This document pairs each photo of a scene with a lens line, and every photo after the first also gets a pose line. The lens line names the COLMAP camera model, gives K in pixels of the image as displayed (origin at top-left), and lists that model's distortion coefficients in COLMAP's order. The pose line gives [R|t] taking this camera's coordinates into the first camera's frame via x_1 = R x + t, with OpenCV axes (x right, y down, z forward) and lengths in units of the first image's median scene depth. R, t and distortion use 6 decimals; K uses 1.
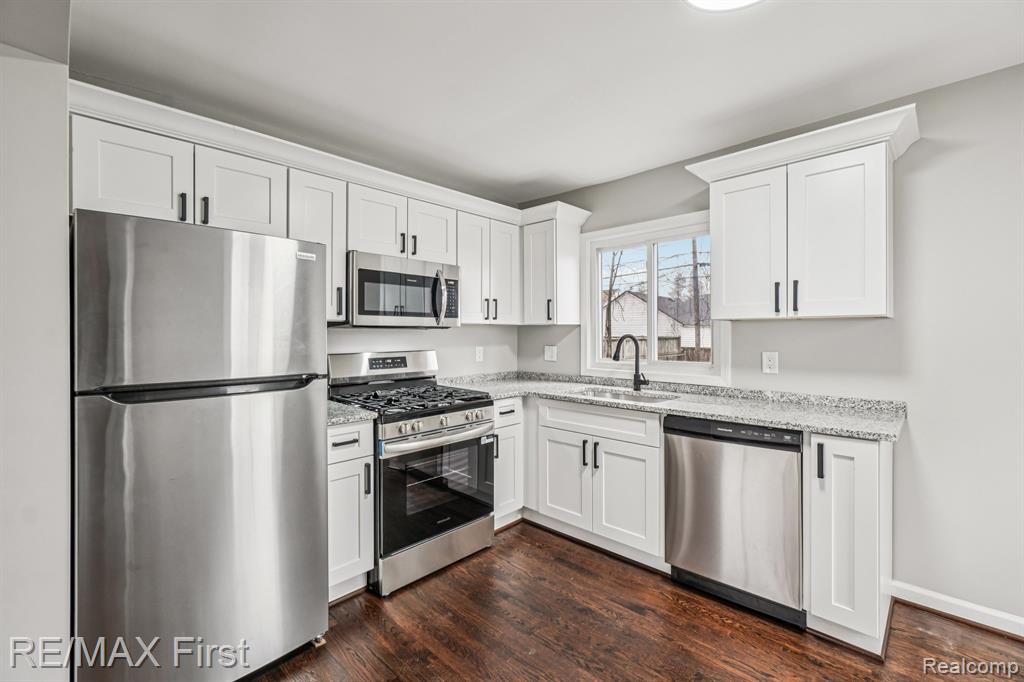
lens RADIAL K [[442.8, 0, 518.9], [0, 442.8, 333.0], [0, 0, 1]] dist [-0.007182, 0.000503]
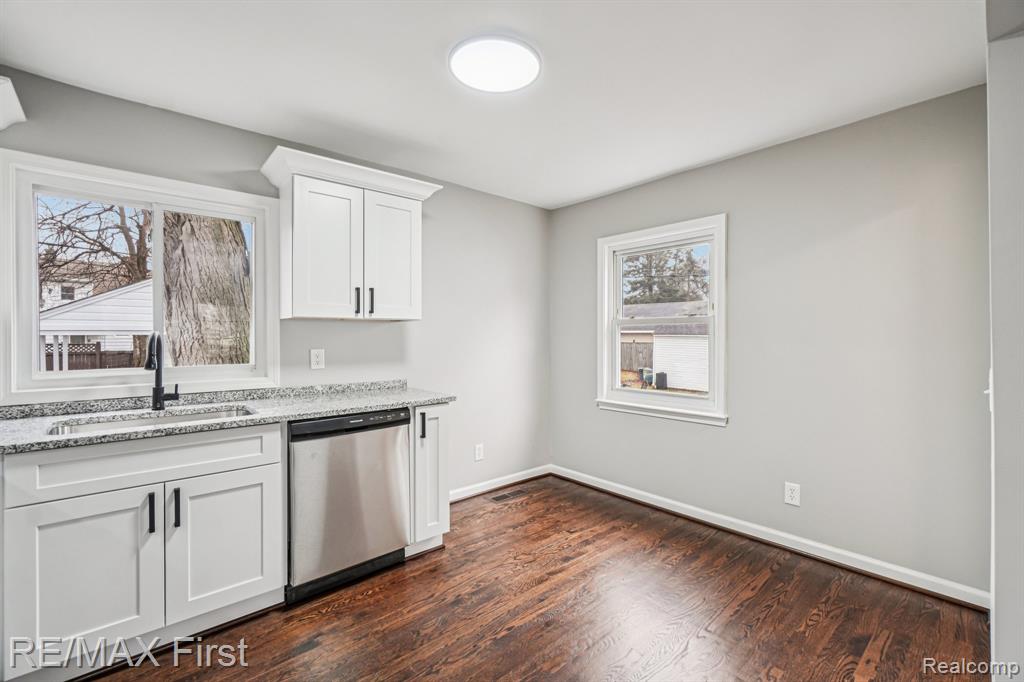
lens RADIAL K [[442.8, 0, 509.4], [0, 442.8, 337.3], [0, 0, 1]] dist [-0.007182, 0.000503]
pose [[0.083469, -0.001568, 0.996509, -0.516287], [-0.005827, 0.999981, 0.002061, 0.010244], [-0.996493, -0.005979, 0.083458, 0.489031]]
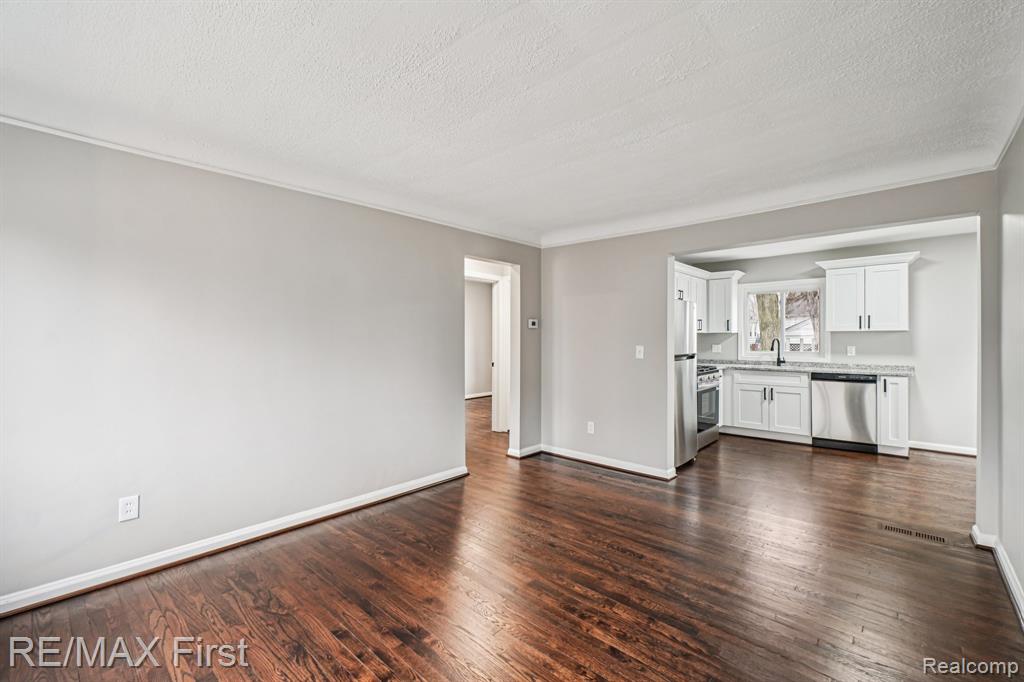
lens RADIAL K [[442.8, 0, 519.3], [0, 442.8, 337.7], [0, 0, 1]] dist [-0.007182, 0.000503]
pose [[0.999373, 0.002740, 0.035302, -1.269837], [-0.002727, 0.999996, -0.000437, 0.006952], [-0.035303, 0.000340, 0.999377, -1.241409]]
